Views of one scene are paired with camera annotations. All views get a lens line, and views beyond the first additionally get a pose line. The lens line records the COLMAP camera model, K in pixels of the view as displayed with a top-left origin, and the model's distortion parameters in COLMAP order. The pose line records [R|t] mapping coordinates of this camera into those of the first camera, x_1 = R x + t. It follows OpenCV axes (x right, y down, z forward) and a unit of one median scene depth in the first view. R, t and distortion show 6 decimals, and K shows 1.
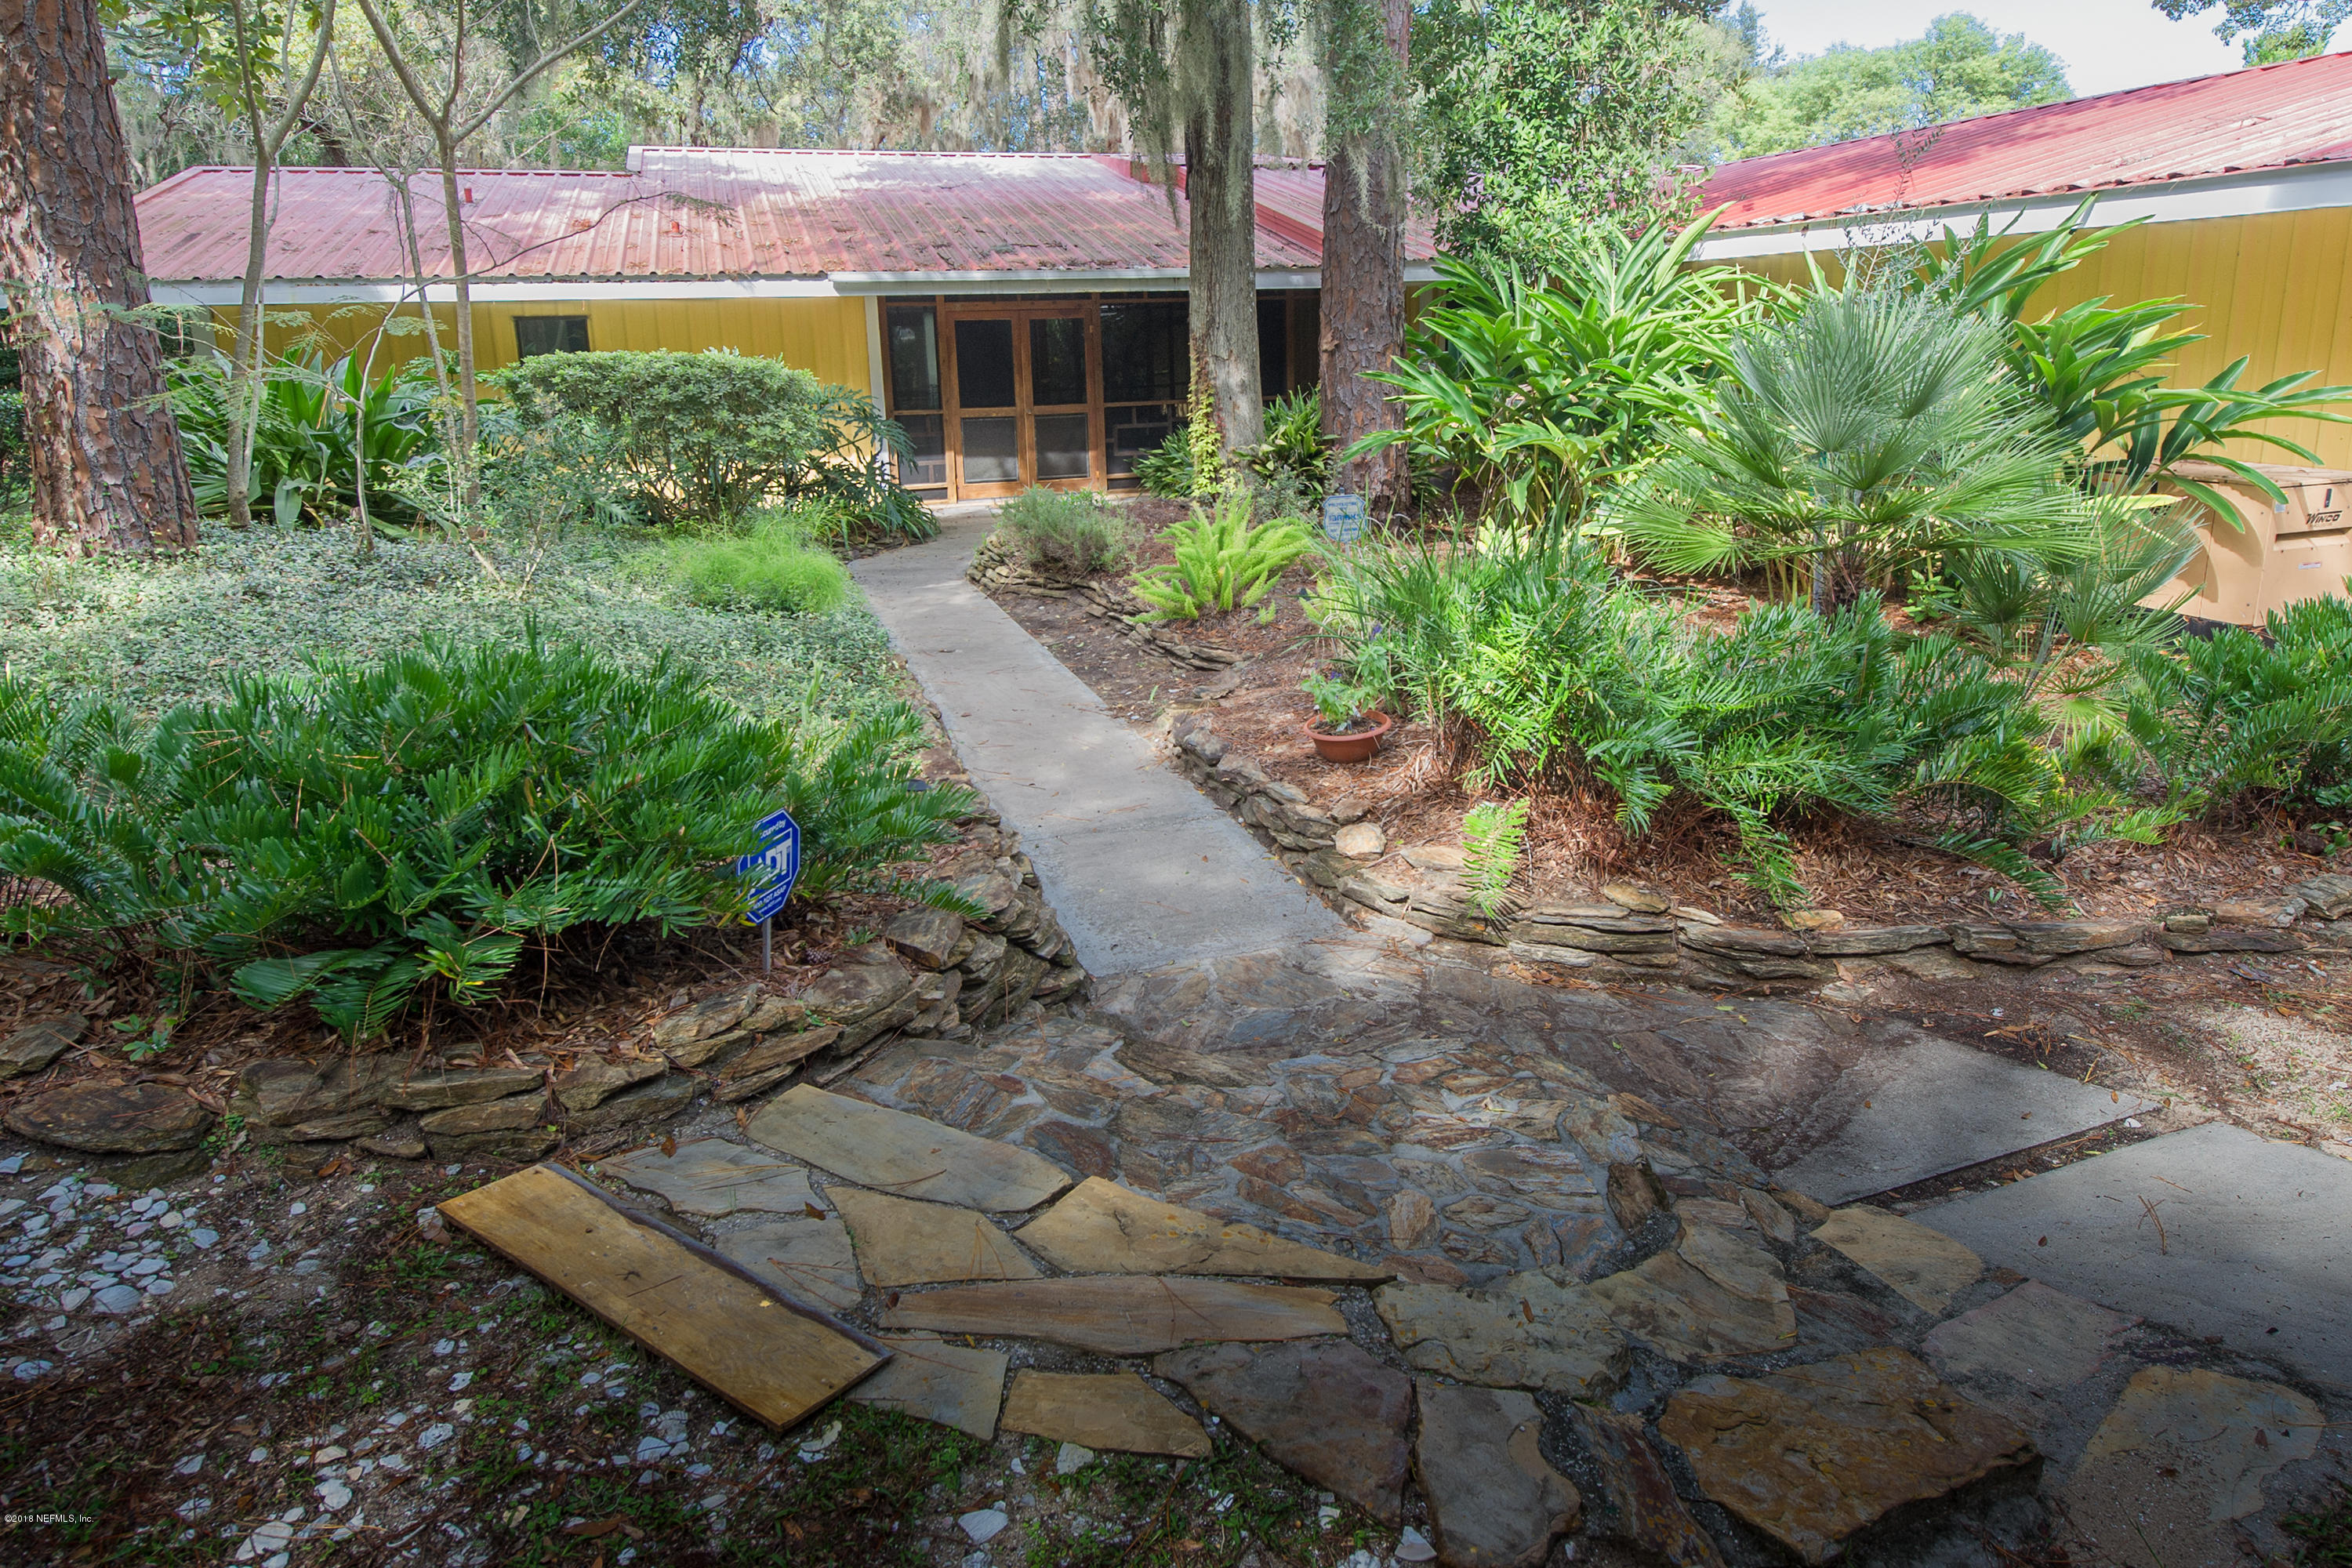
lens RADIAL K [[1546.1, 0, 1176.5], [0, 1546.1, 781.4], [0, 0, 1]] dist [0.015730, -0.002410]
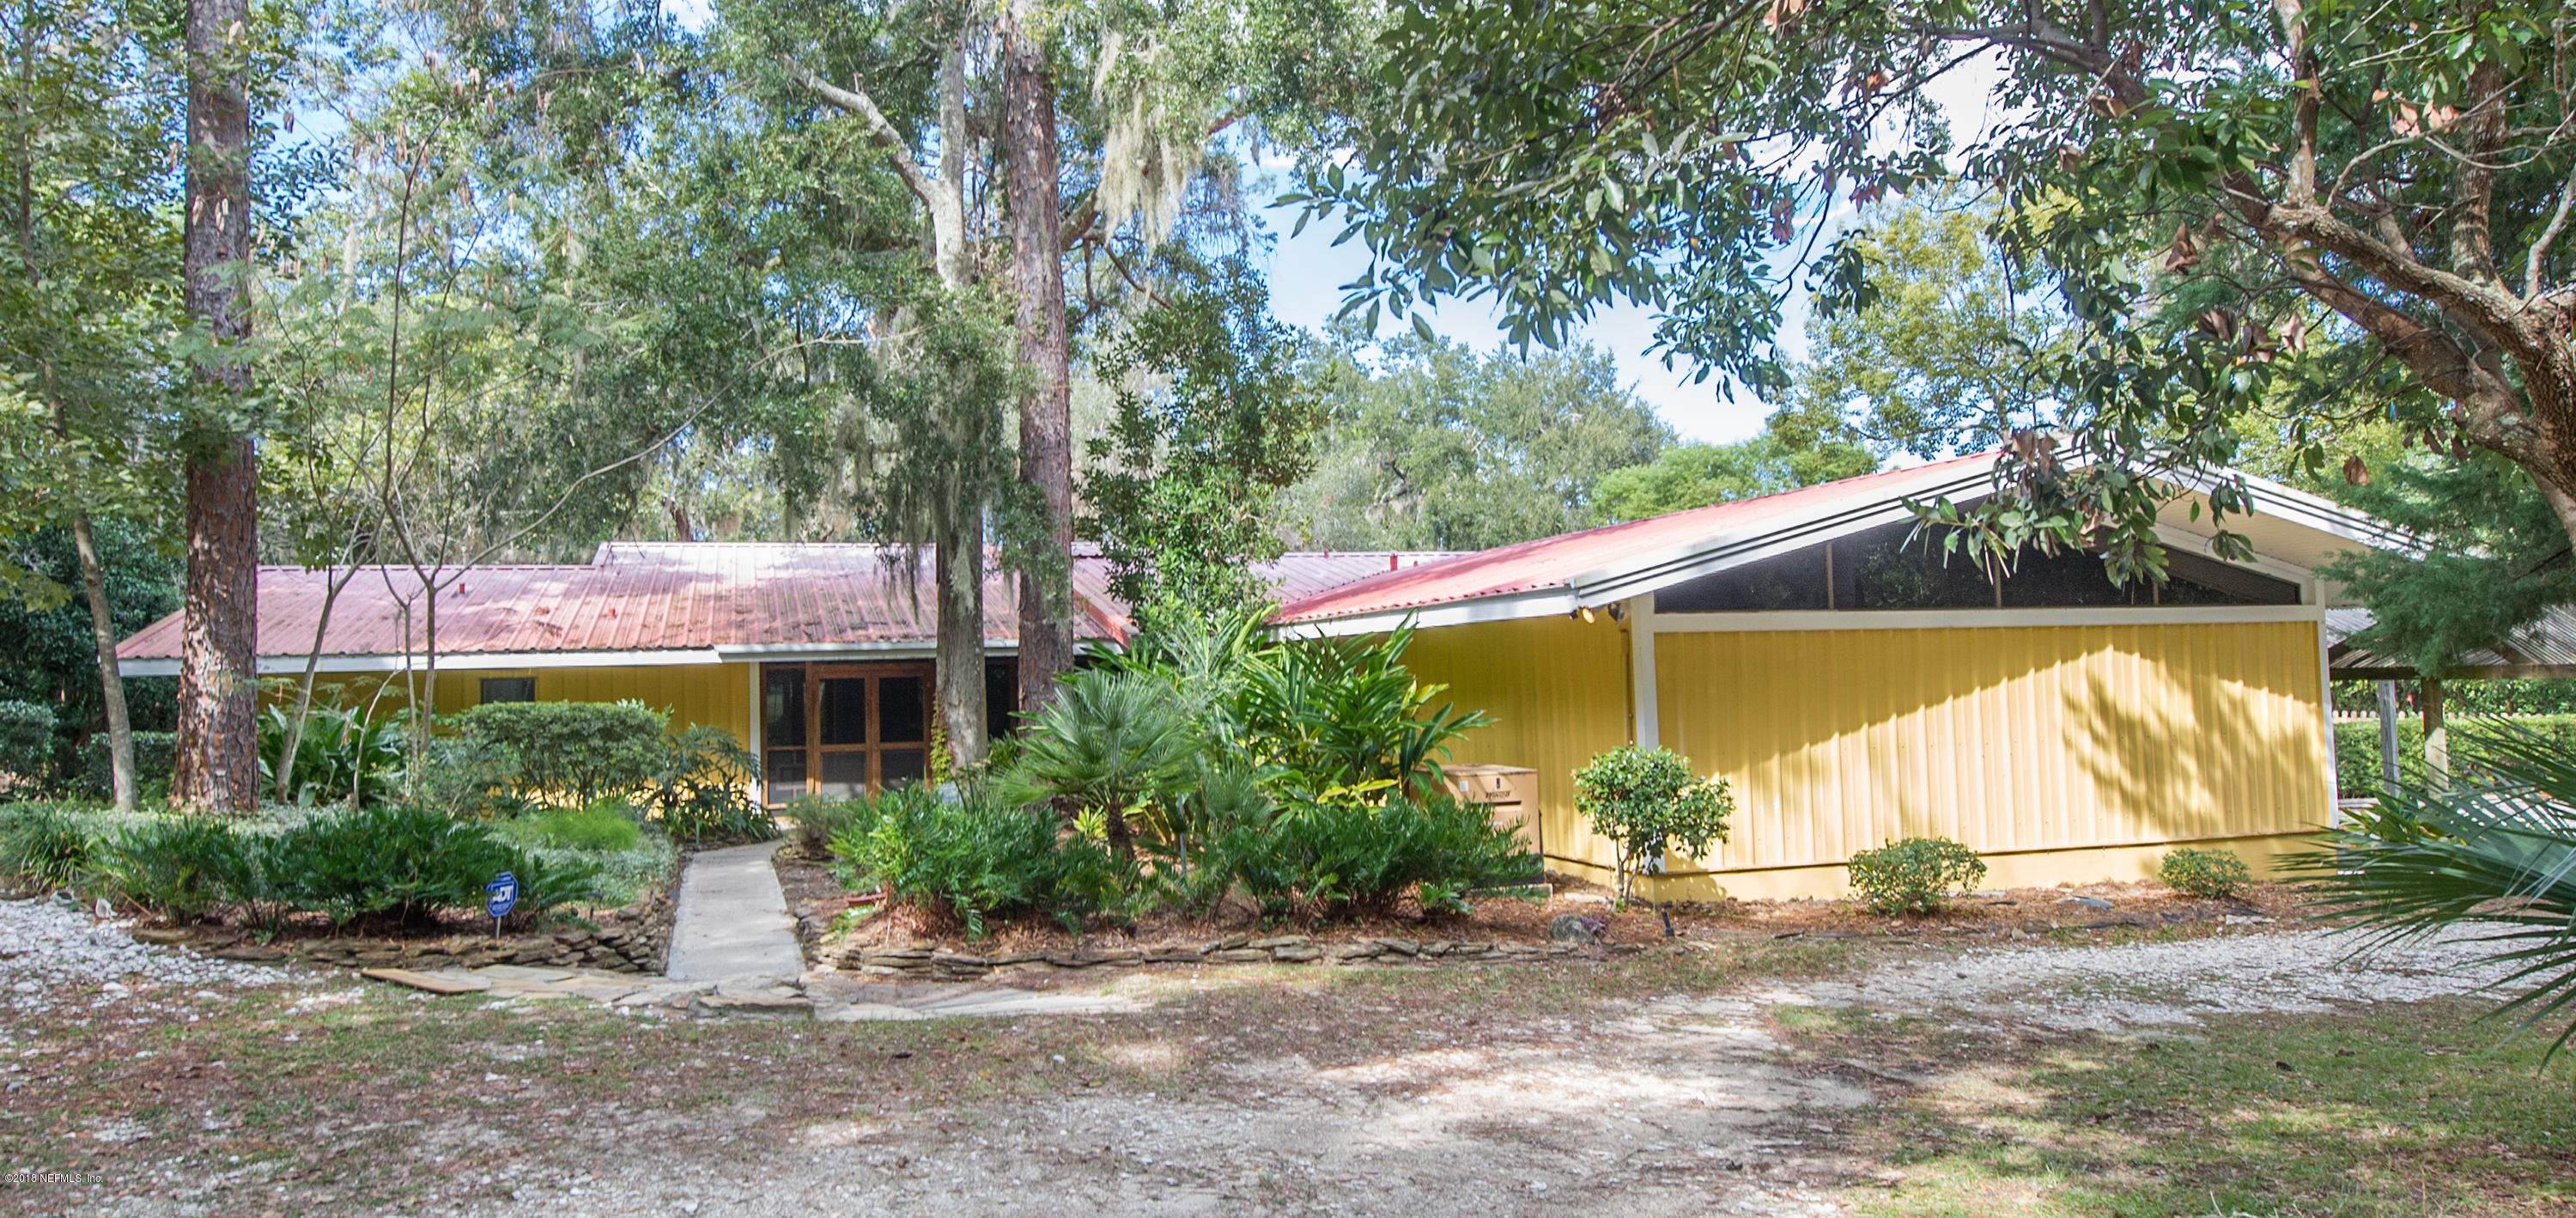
lens RADIAL K [[1974.3, 0, 1287.8], [0, 1974.3, 613.0], [0, 0, 1]] dist [-0.005330, -0.003616]
pose [[0.999691, -0.003683, -0.024597, 0.421582], [-0.004185, 0.949956, -0.312355, 0.237025], [0.024516, 0.312361, 0.949647, -0.831104]]
